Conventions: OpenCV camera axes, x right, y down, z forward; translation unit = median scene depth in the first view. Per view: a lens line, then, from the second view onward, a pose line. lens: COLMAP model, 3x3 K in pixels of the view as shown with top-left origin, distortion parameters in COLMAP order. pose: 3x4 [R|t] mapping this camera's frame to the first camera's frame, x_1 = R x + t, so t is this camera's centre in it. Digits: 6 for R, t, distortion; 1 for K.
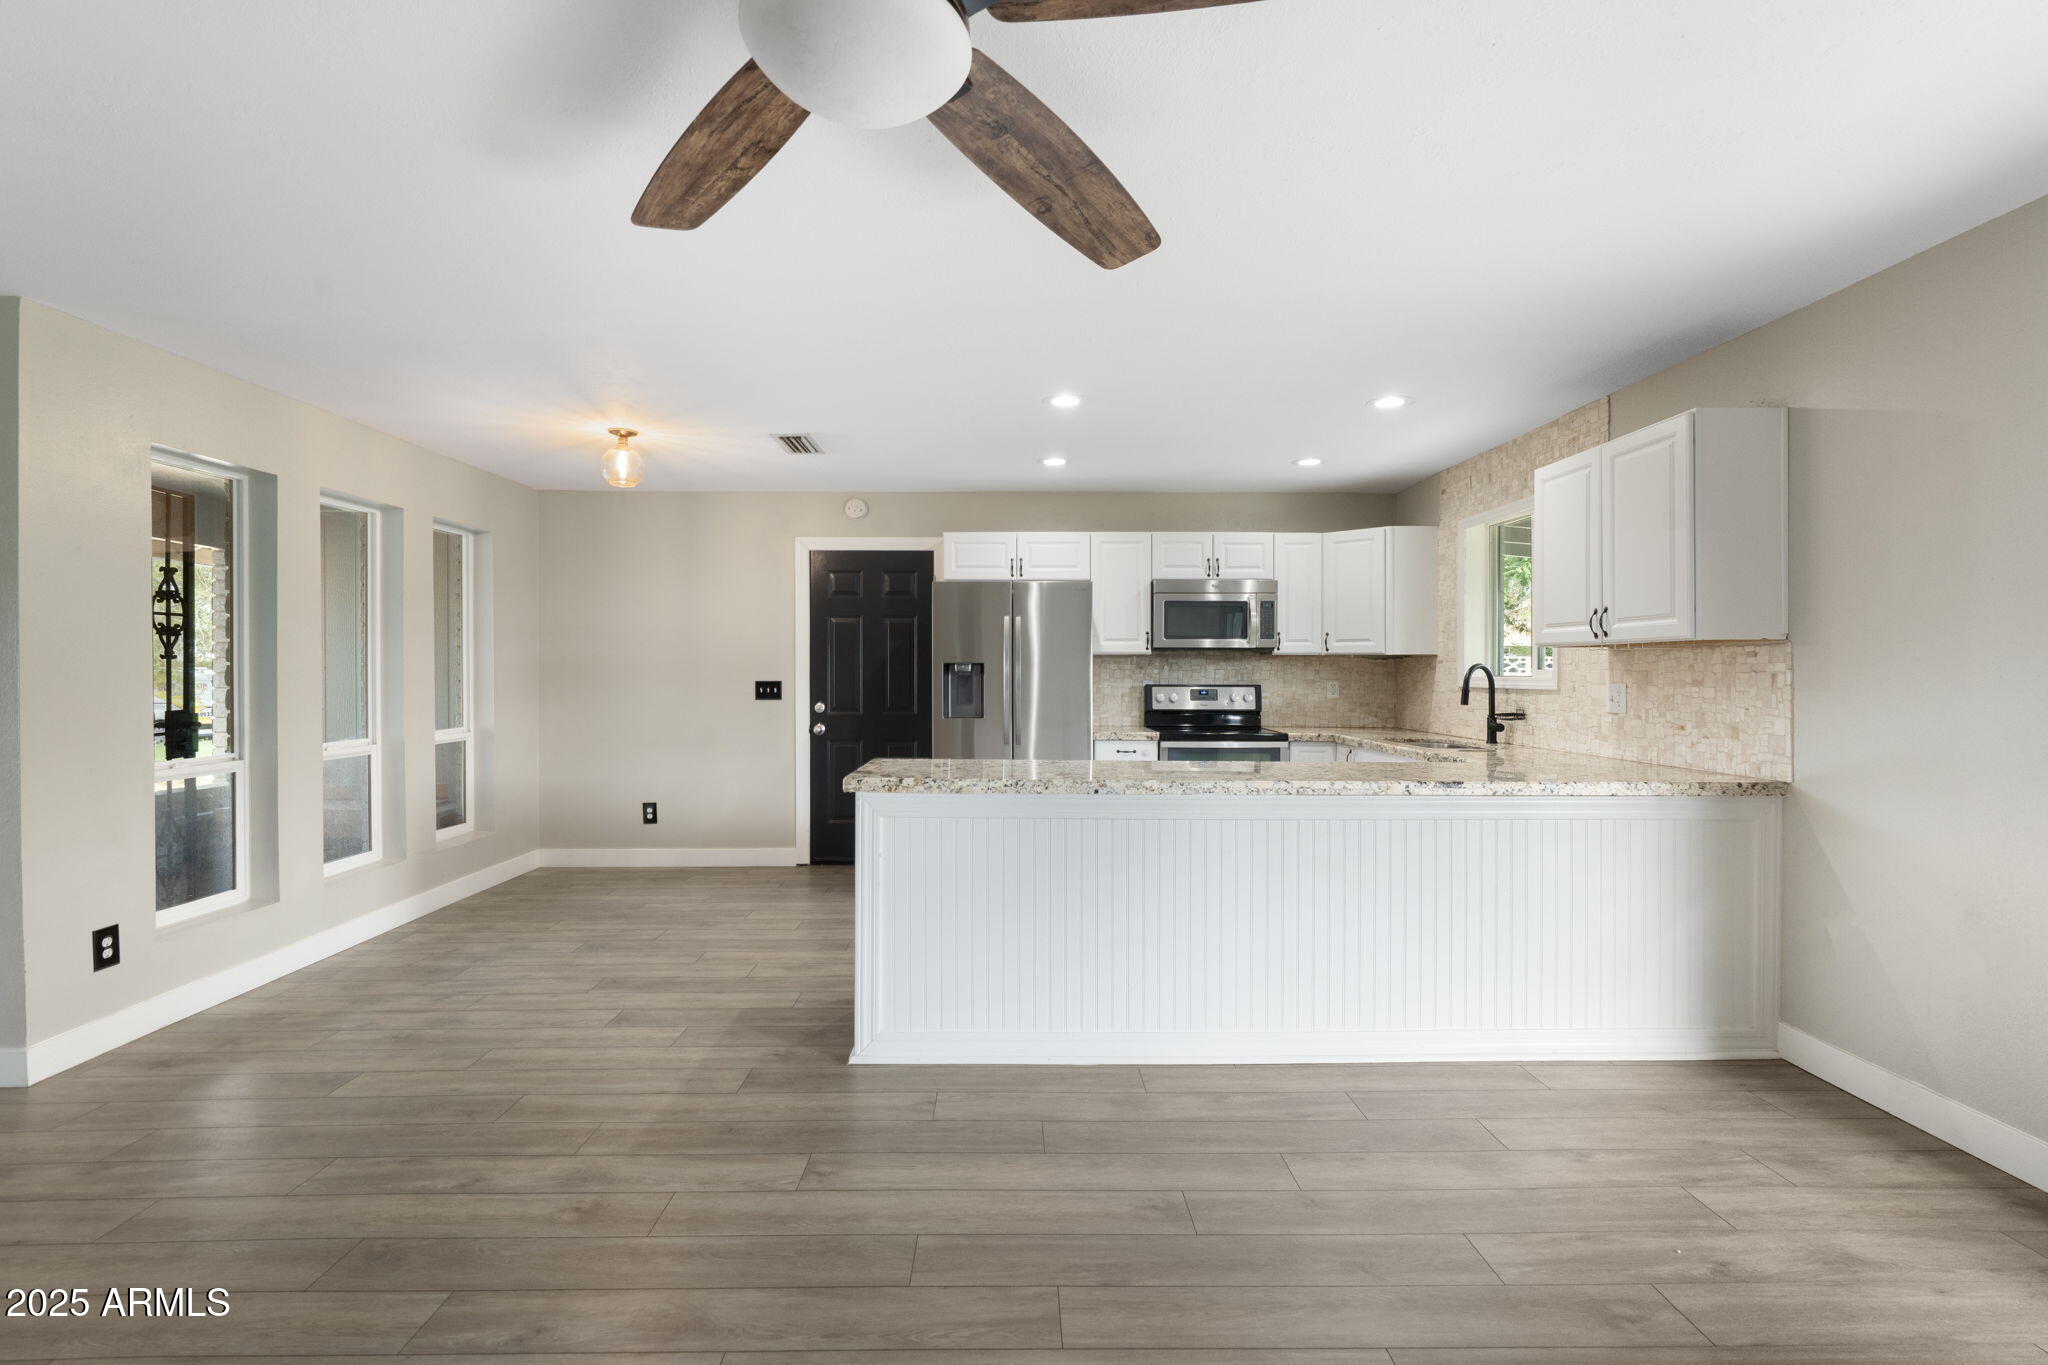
lens RADIAL K [[929.9, 0, 1024.5], [0, 929.9, 664.9], [0, 0, 1]] dist [-0.003133, -0.000423]
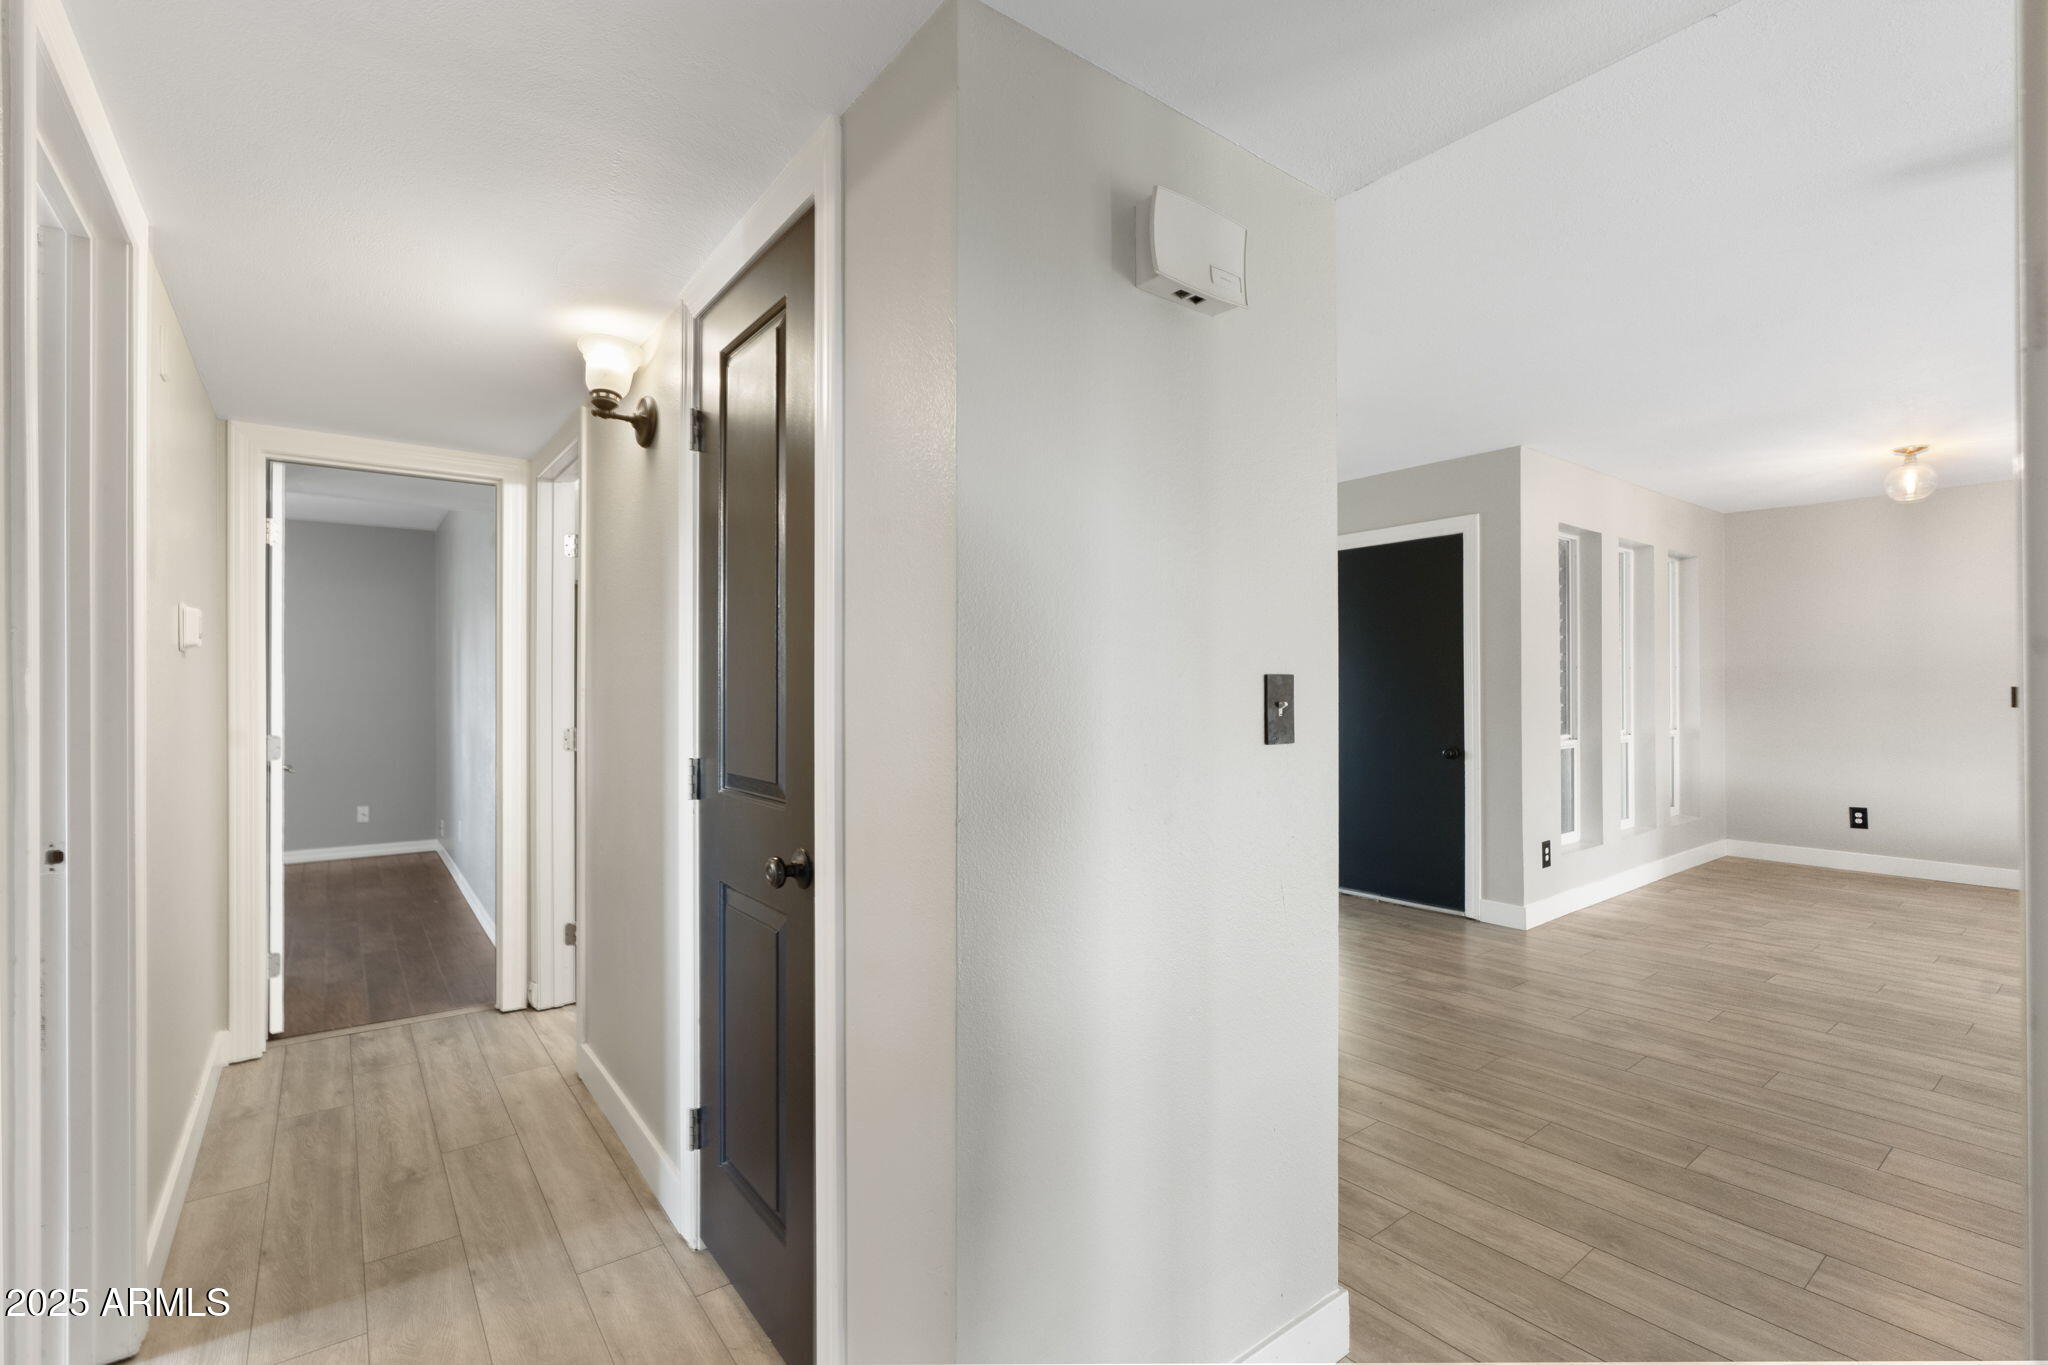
lens RADIAL K [[912.9, 0, 1027.1], [0, 912.9, 684.1], [0, 0, 1]] dist [-0.008939, 0.001989]
pose [[0.593087, 0.004610, -0.805125, -0.174870], [0.003469, 0.999960, 0.008282, 0.003187], [0.805131, -0.007705, 0.593047, -0.372583]]
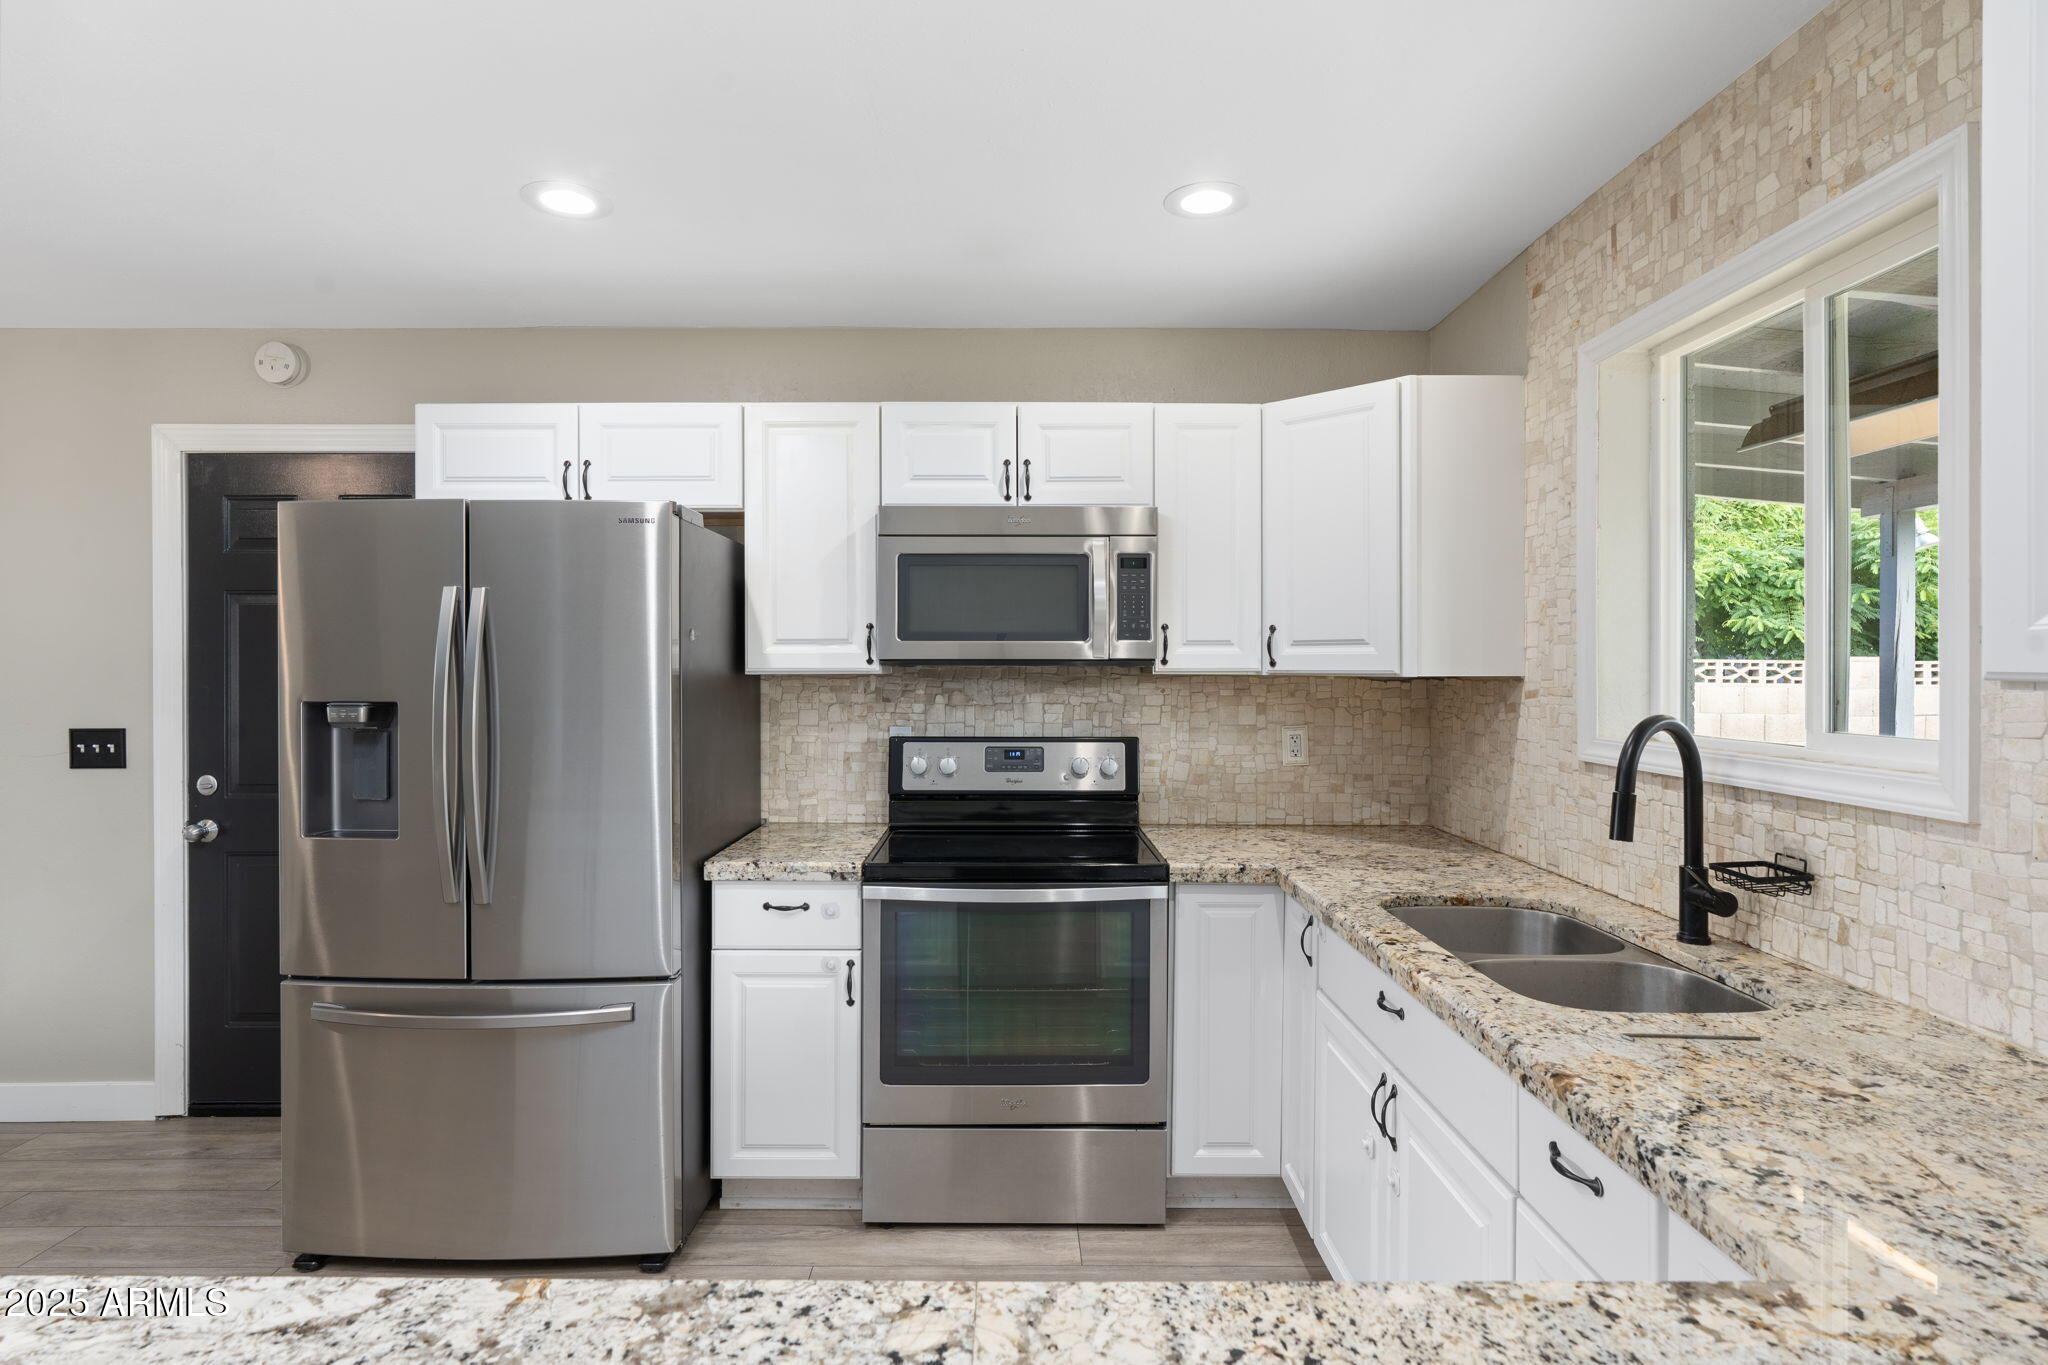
lens RADIAL K [[1042.7, 0, 1016.0], [0, 1042.7, 661.0], [0, 0, 1]] dist [-0.001096, 0.000672]
pose [[0.999936, -0.000876, -0.011265, 0.238709], [0.000879, 1.000000, 0.000263, -0.020356], [0.011264, -0.000273, 0.999937, 0.571297]]
